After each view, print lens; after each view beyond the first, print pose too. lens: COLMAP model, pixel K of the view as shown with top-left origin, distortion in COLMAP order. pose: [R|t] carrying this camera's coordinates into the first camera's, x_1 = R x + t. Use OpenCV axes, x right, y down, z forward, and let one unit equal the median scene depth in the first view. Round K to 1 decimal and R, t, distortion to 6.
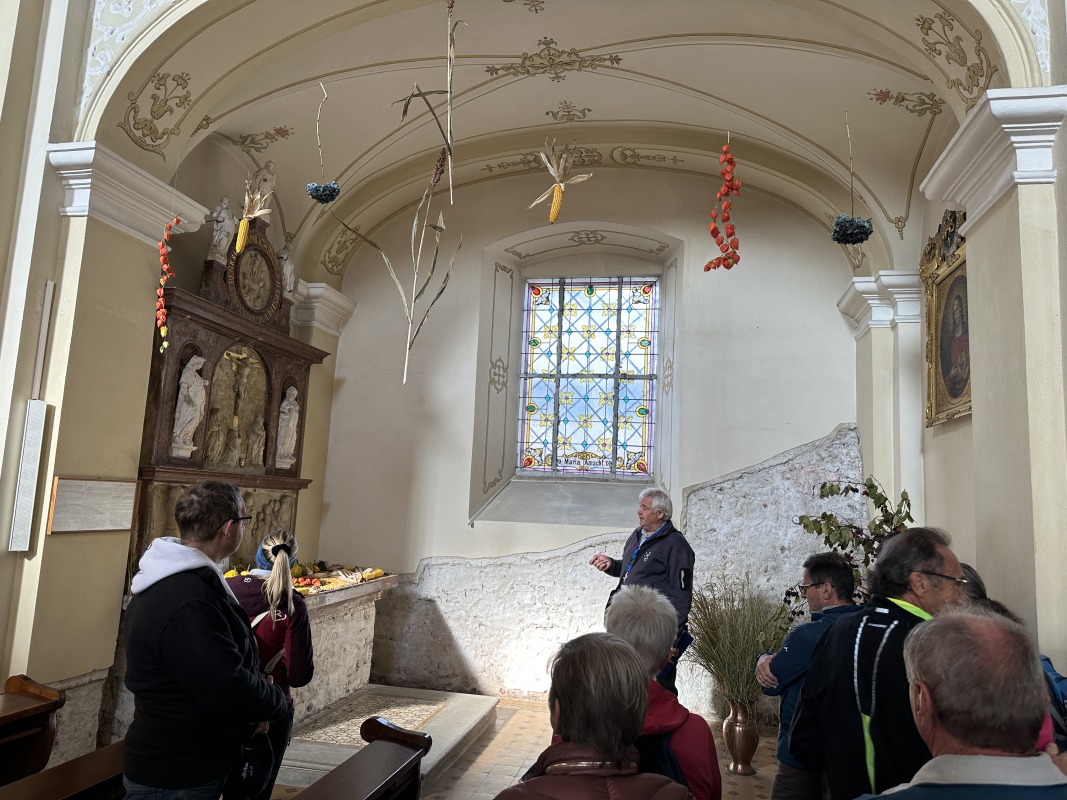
lens RADIAL K [[744.9, 0, 516.4], [0, 744.9, 402.7], [0, 0, 1]] dist [0.062838, -0.072260]
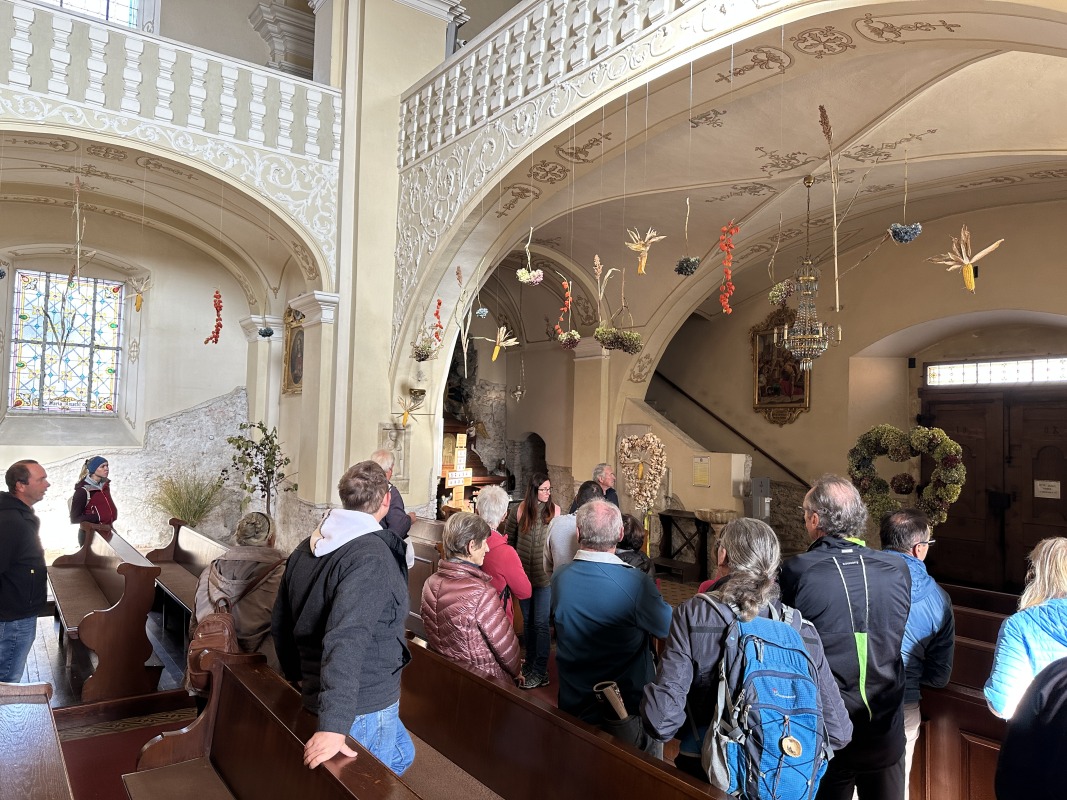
lens RADIAL K [[744.9, 0, 534.9], [0, 744.9, 400.6], [0, 0, 1]] dist [0.062838, -0.072260]
pose [[0.658745, 0.002820, 0.752361, -0.425366], [-0.093608, 0.992530, 0.078240, -0.131543], [-0.746521, -0.121968, 0.654088, -0.678602]]
